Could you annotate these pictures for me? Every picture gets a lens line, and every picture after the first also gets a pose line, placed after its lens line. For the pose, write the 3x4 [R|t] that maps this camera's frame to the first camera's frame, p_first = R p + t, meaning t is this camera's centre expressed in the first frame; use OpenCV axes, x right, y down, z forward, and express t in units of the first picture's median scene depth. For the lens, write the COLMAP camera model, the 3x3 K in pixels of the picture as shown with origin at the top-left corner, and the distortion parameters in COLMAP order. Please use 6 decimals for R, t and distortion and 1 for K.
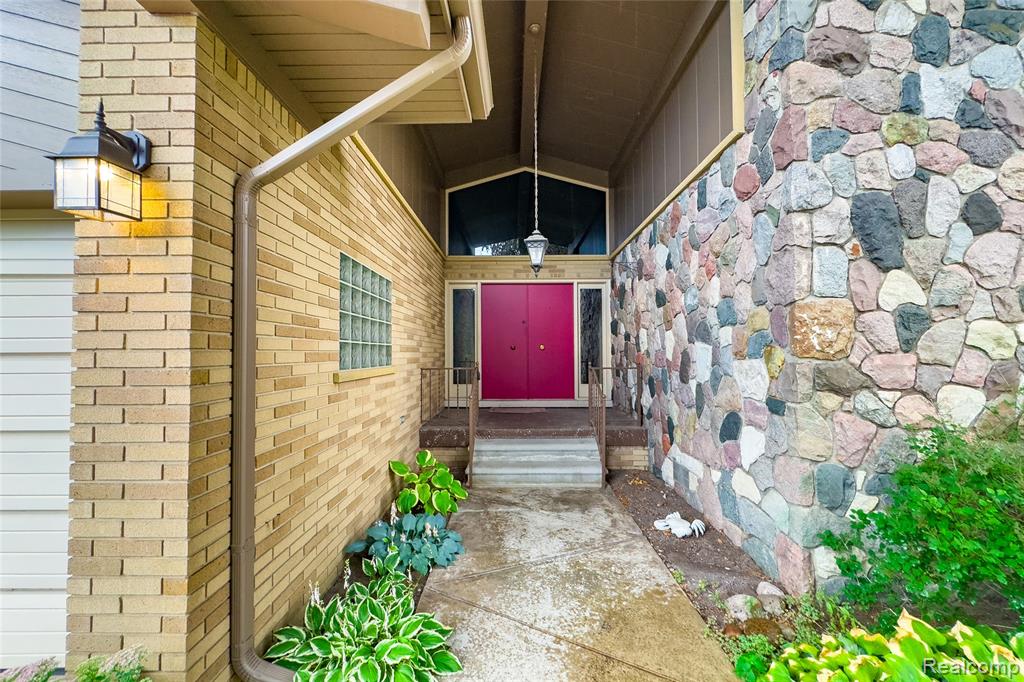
lens RADIAL K [[412.2, 0, 511.6], [0, 412.2, 342.8], [0, 0, 1]] dist [-0.003166, -0.000540]
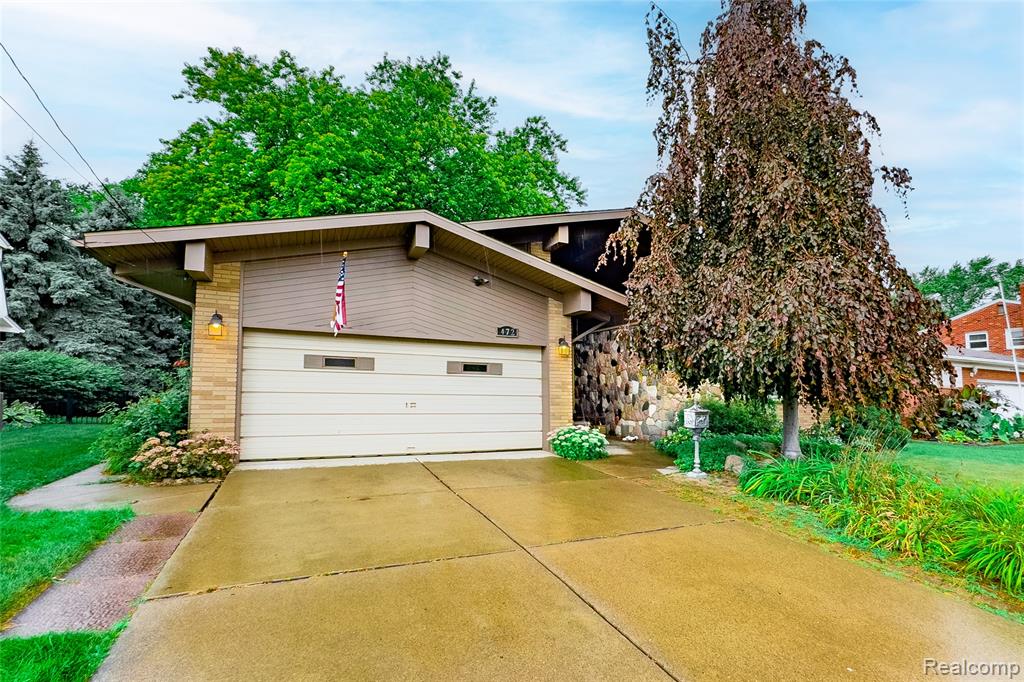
lens RADIAL K [[412.2, 0, 510.8], [0, 412.2, 347.7], [0, 0, 1]] dist [-0.003166, -0.000540]
pose [[0.960171, 0.054917, 0.273963, -1.098100], [-0.034718, 0.996345, -0.078045, 0.021265], [-0.277248, 0.065425, 0.958568, -1.453916]]
